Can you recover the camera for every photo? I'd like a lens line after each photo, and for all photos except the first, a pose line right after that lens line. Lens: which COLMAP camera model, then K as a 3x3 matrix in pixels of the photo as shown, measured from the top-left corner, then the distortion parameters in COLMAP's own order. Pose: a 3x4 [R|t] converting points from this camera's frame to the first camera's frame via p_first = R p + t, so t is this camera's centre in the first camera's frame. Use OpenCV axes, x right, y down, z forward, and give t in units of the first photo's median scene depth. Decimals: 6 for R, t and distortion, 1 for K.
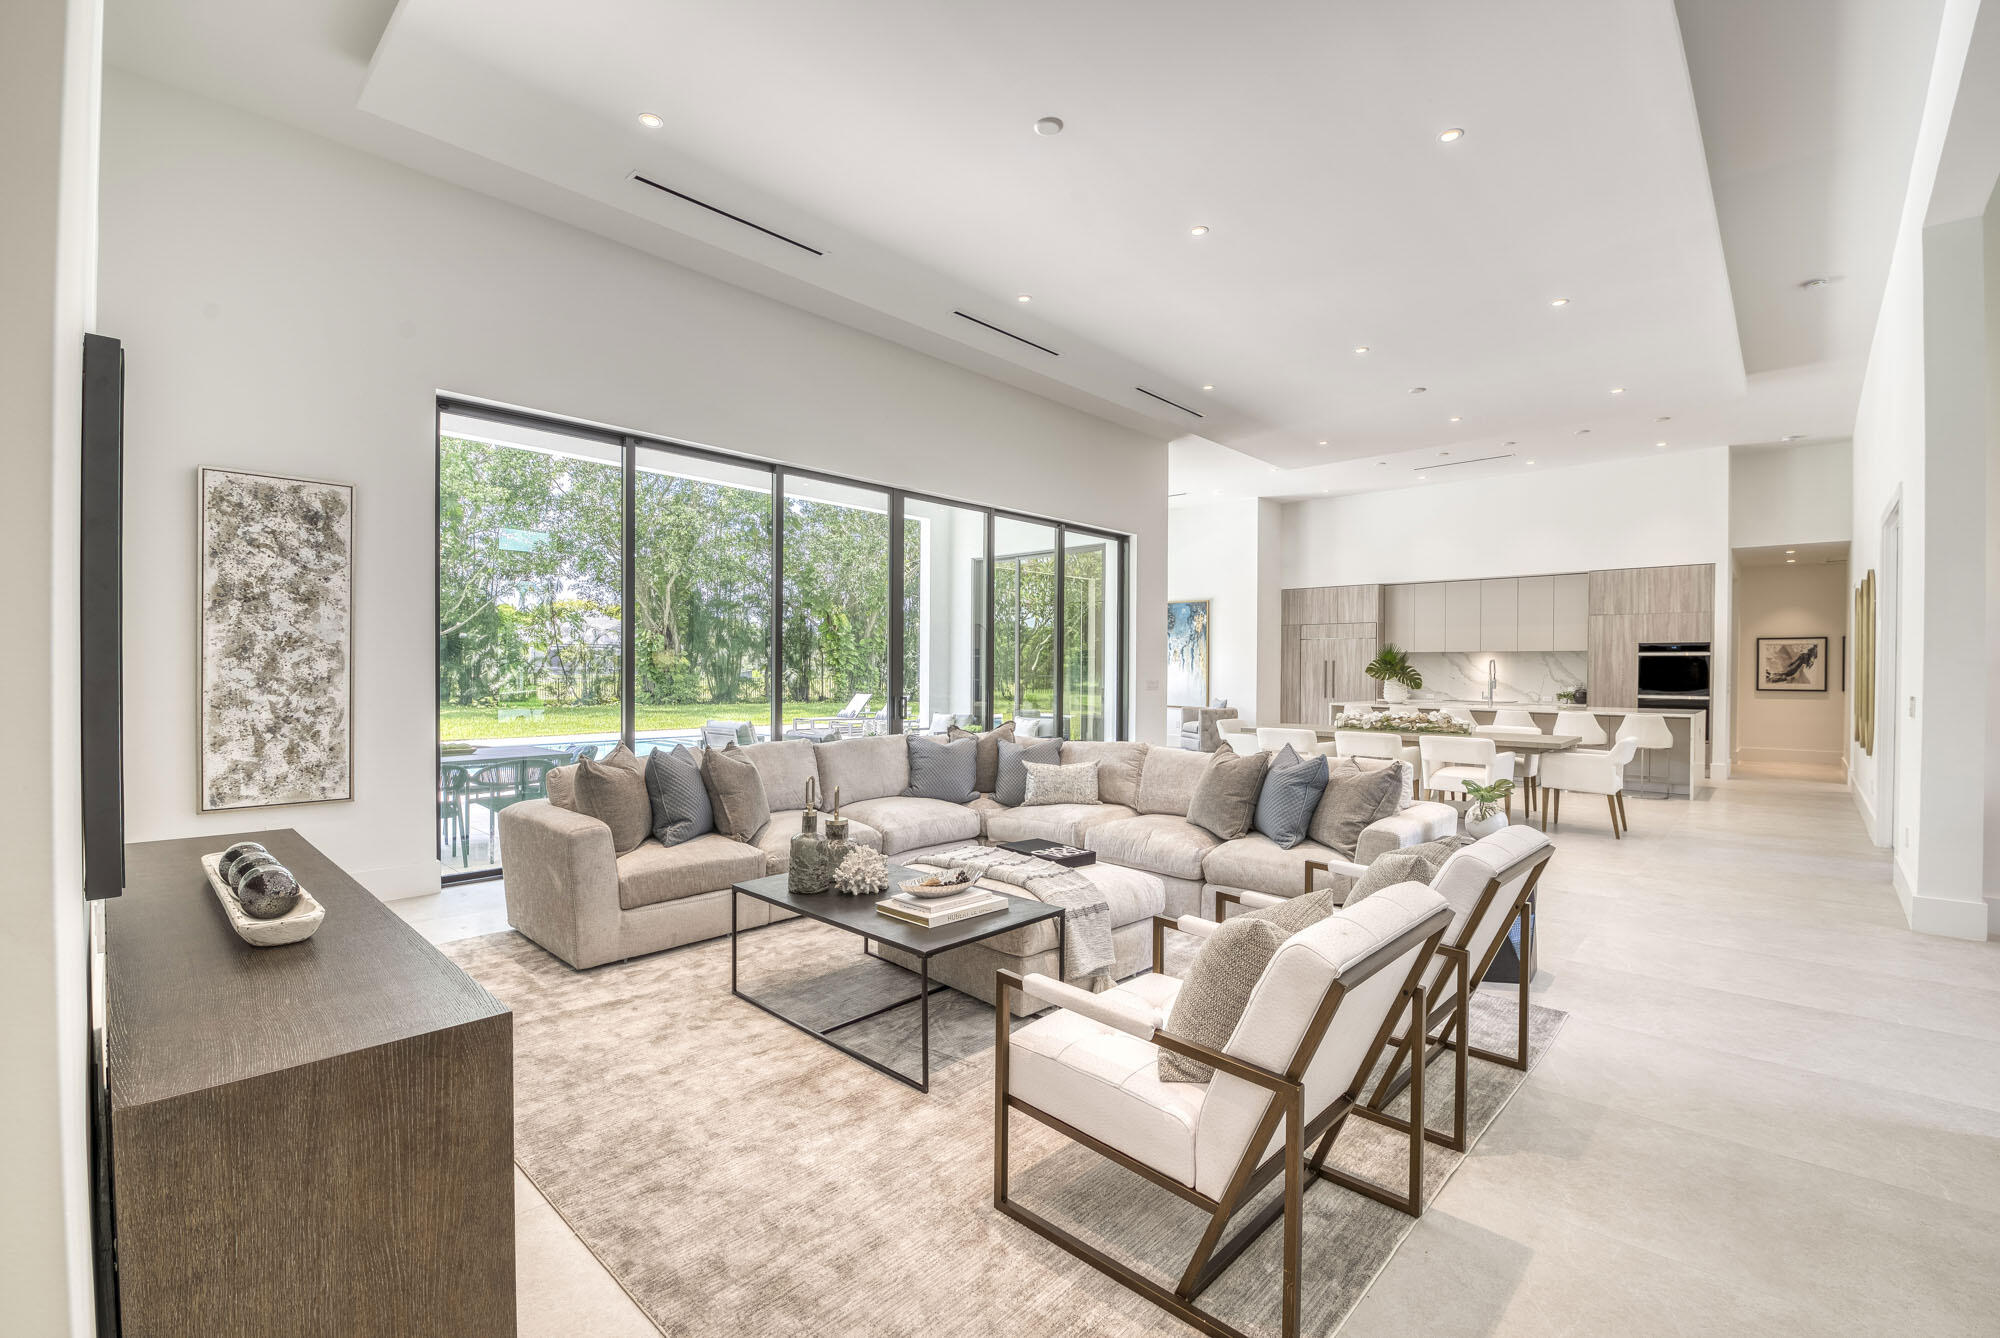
lens RADIAL K [[858.3, 0, 1002.6], [0, 858.3, 676.5], [0, 0, 1]] dist [-0.001435, -0.011802]
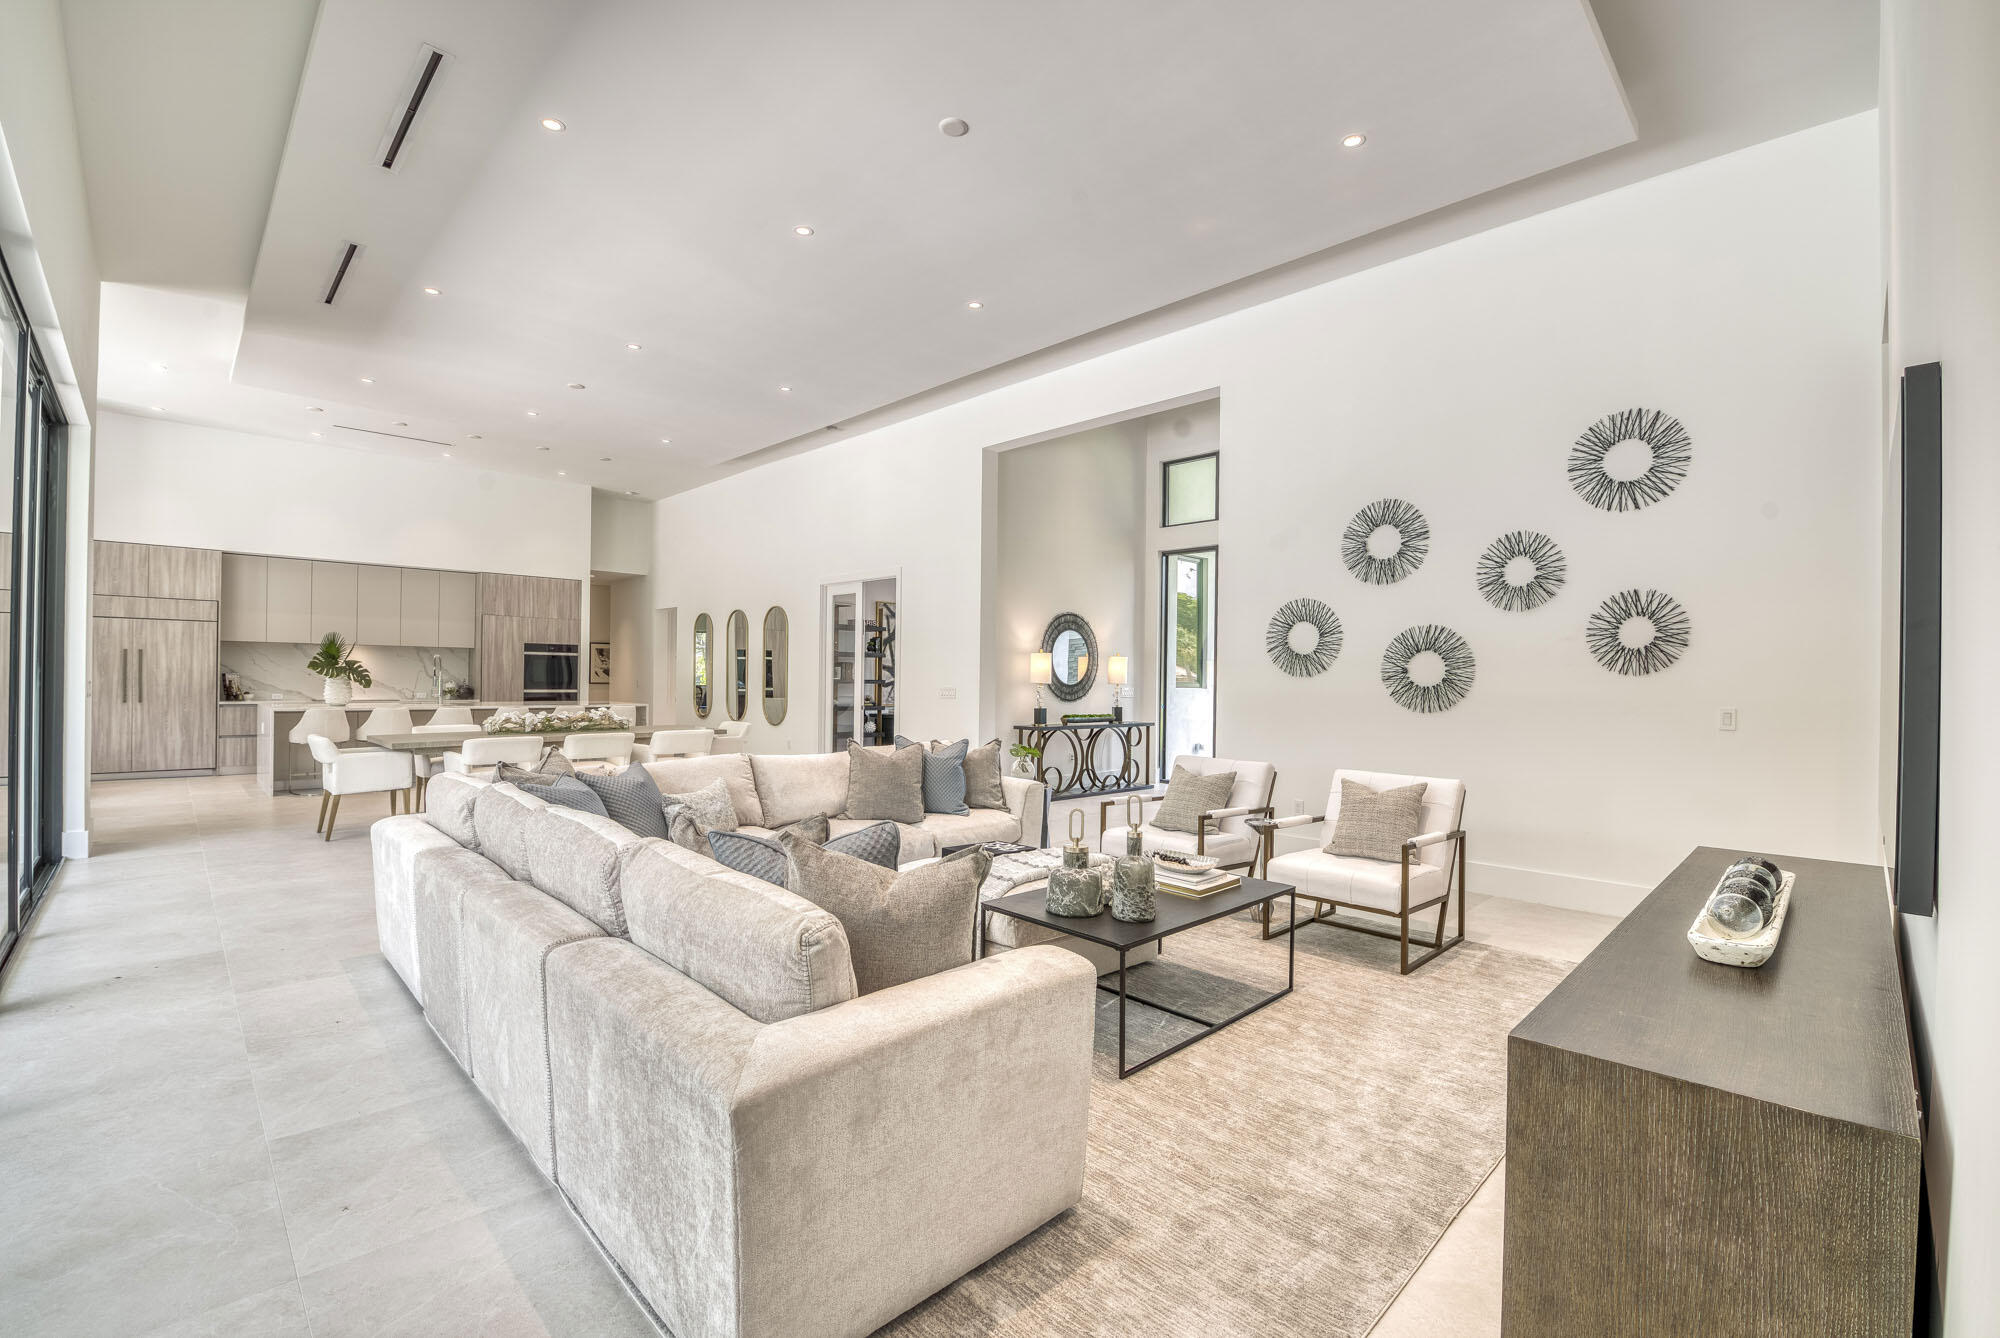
lens RADIAL K [[858.3, 0, 1002.6], [0, 858.3, 676.5], [0, 0, 1]] dist [-0.001435, -0.011802]
pose [[0.039104, -0.004680, 0.999224, -0.340487], [-0.006058, 0.999970, 0.004921, -0.004700], [-0.999217, -0.006245, 0.039075, 0.326282]]
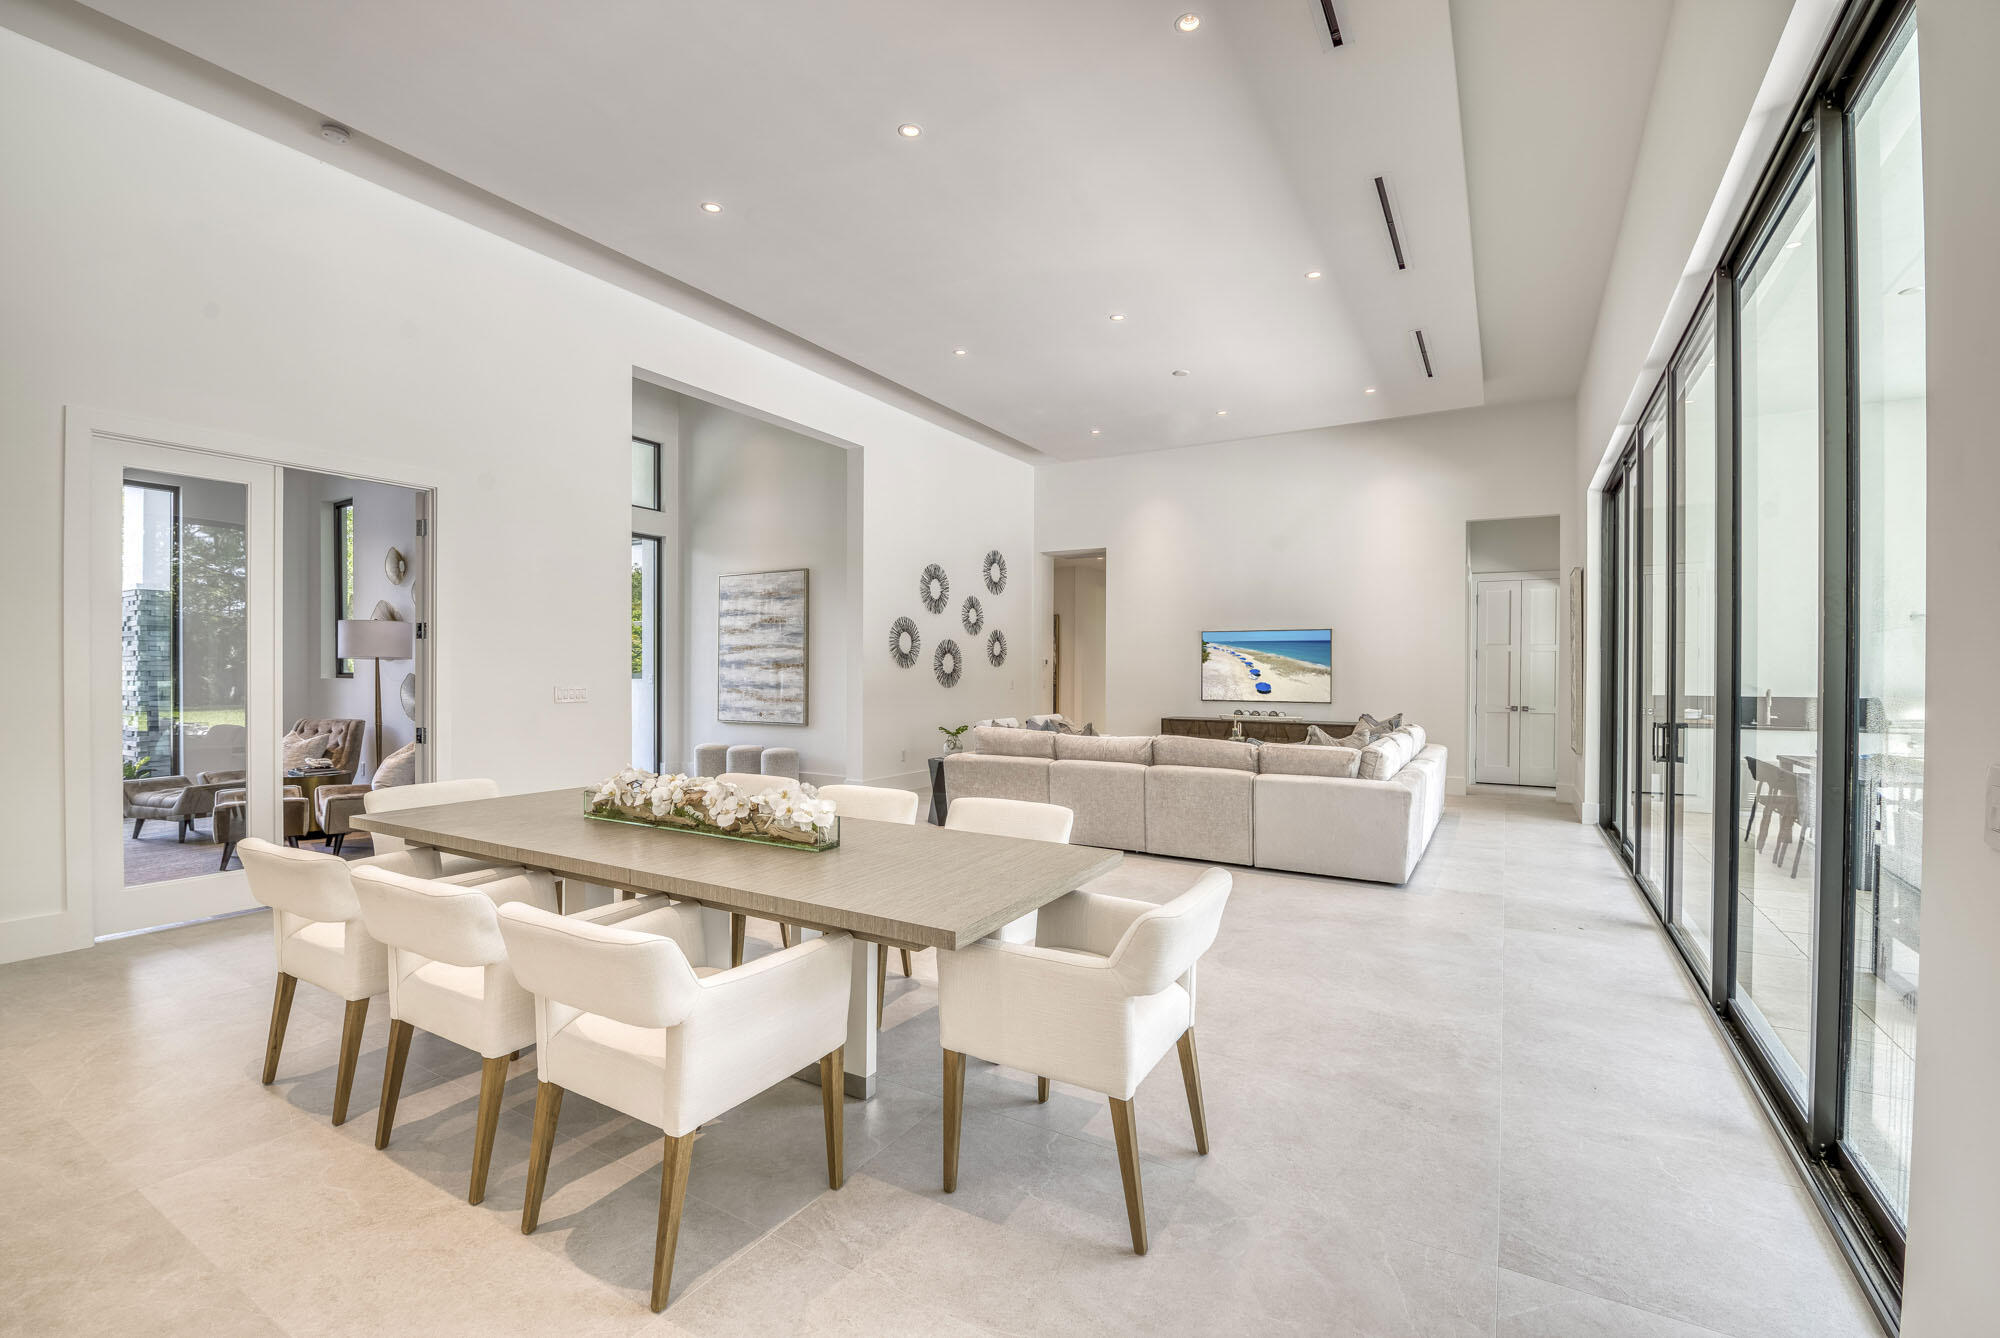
lens RADIAL K [[858.3, 0, 1002.6], [0, 858.3, 676.5], [0, 0, 1]] dist [-0.001435, -0.011802]
pose [[-0.975755, -0.008027, -0.218718, 0.294912], [-0.011112, 0.999855, 0.012879, -0.006822], [0.218583, 0.014997, -0.975703, 0.979067]]
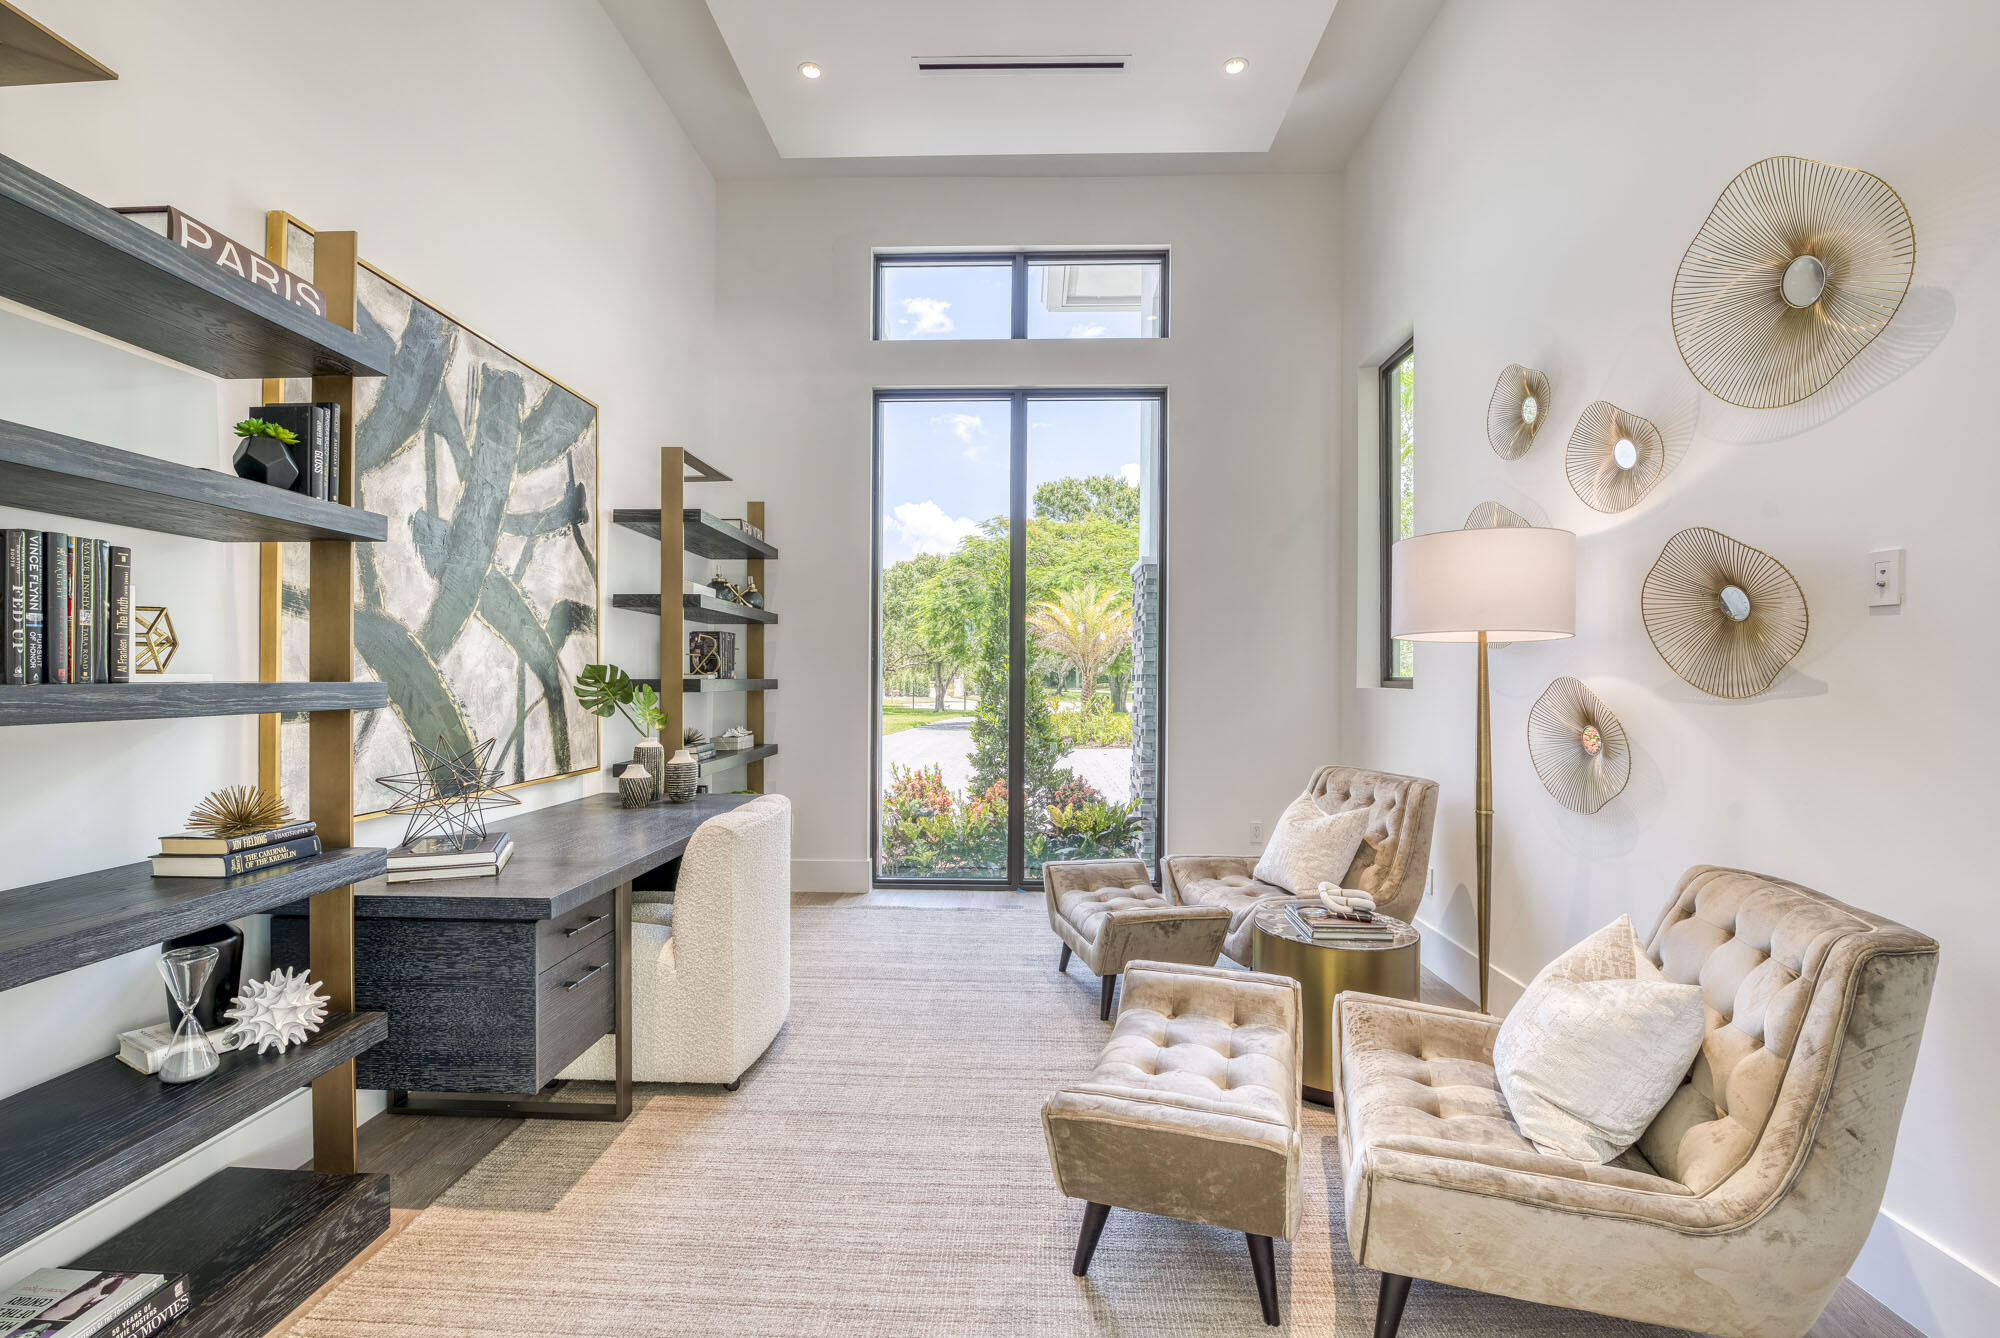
lens RADIAL K [[858.3, 0, 1002.6], [0, 858.3, 676.5], [0, 0, 1]] dist [-0.001435, -0.011802]
pose [[-0.661599, -0.013223, 0.749741, 0.510627], [-0.007292, 0.999911, 0.011200, 0.001762], [-0.749822, 0.001943, -0.661637, 0.533779]]
